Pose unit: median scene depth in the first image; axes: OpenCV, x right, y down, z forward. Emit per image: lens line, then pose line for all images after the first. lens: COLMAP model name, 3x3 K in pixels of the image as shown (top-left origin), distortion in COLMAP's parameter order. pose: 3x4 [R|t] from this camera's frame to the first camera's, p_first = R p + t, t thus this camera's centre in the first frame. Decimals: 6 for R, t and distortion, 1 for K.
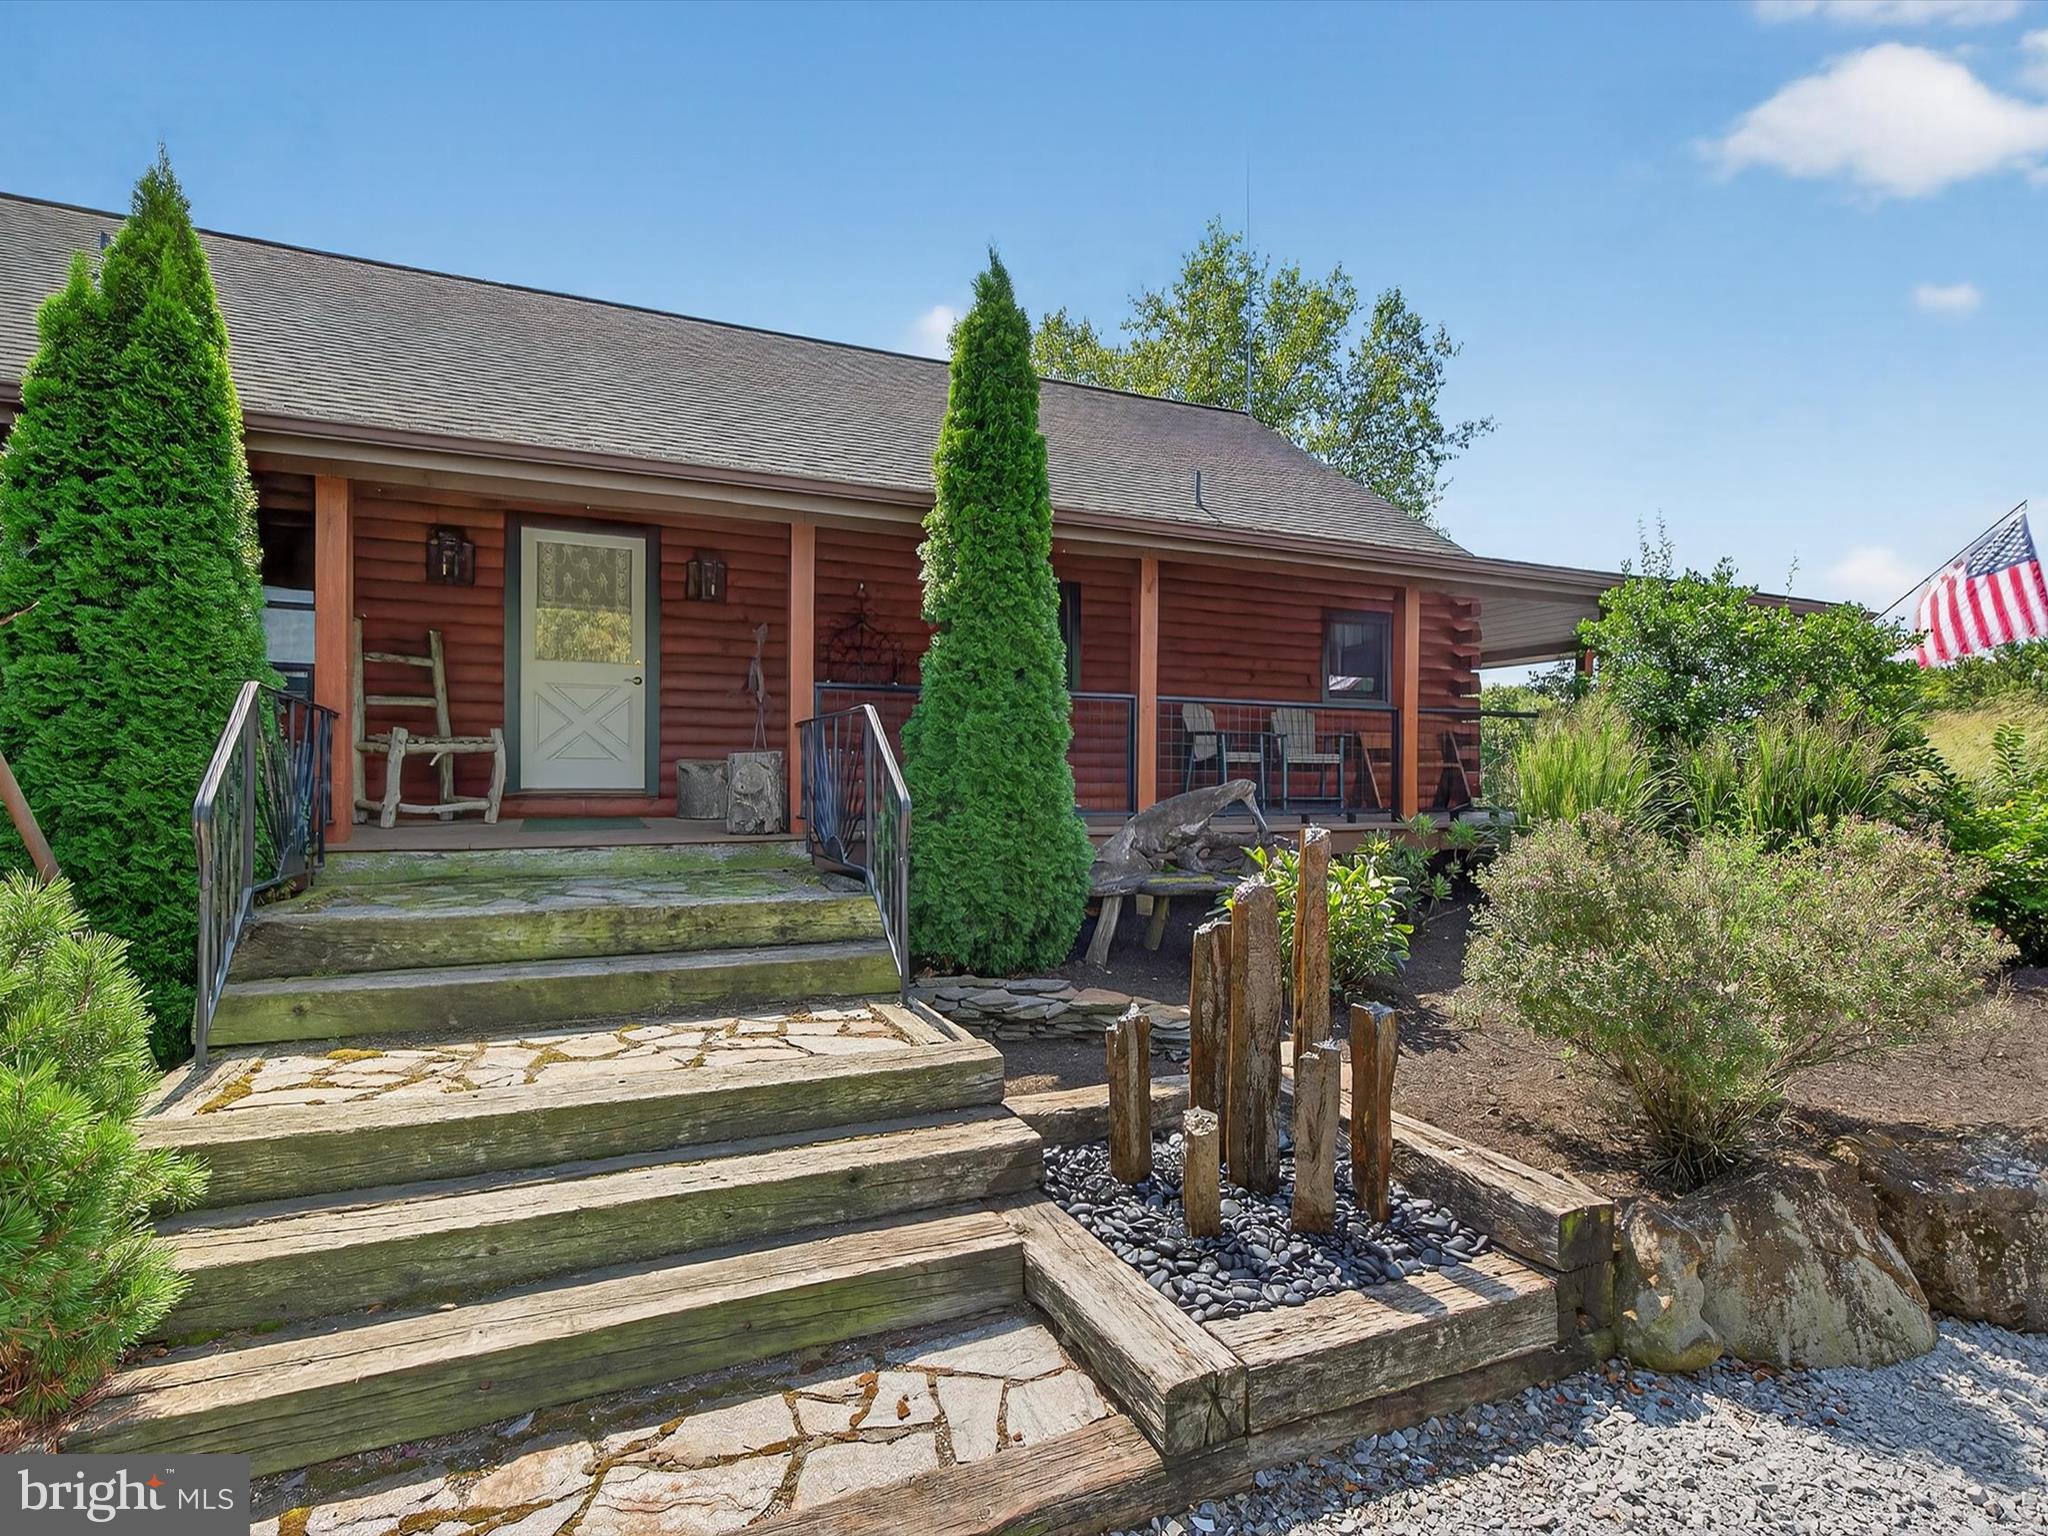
lens RADIAL K [[1023.4, 0, 1028.1], [0, 1023.4, 785.6], [0, 0, 1]] dist [0.002977, 0.001019]
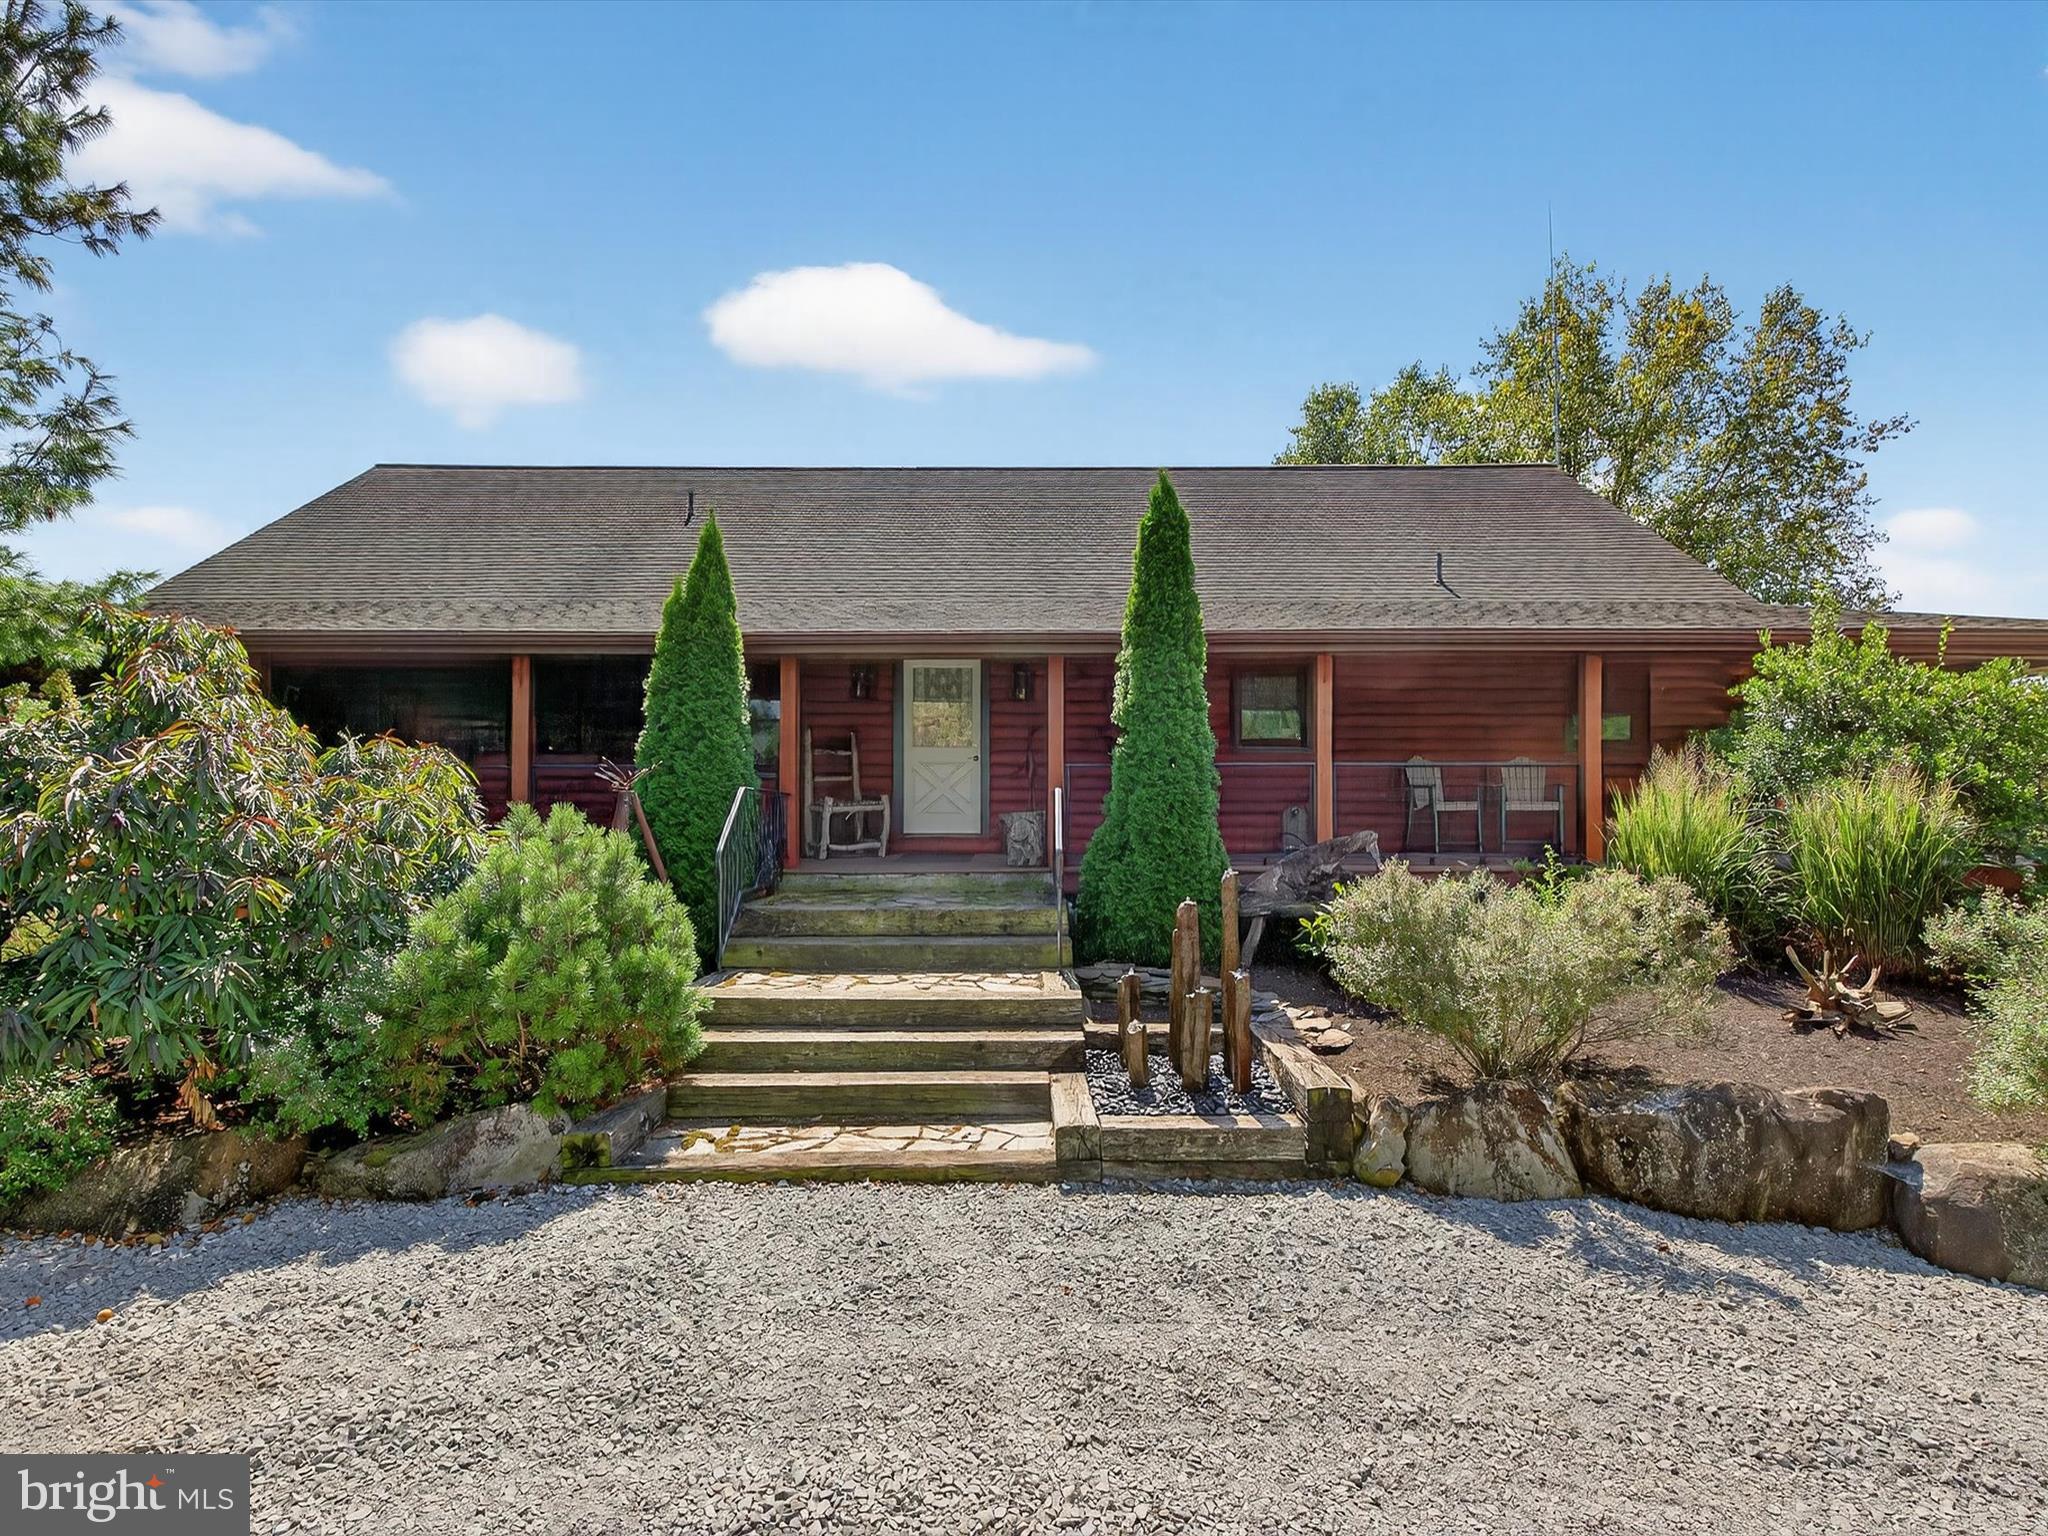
lens RADIAL K [[1031.7, 0, 1039.2], [0, 1031.7, 783.3], [0, 0, 1]] dist [-0.000910, 0.000915]
pose [[0.917495, -0.014597, -0.397479, 0.470278], [0.002883, 0.999544, -0.030053, -0.039041], [0.397737, 0.026428, 0.917119, -0.504272]]
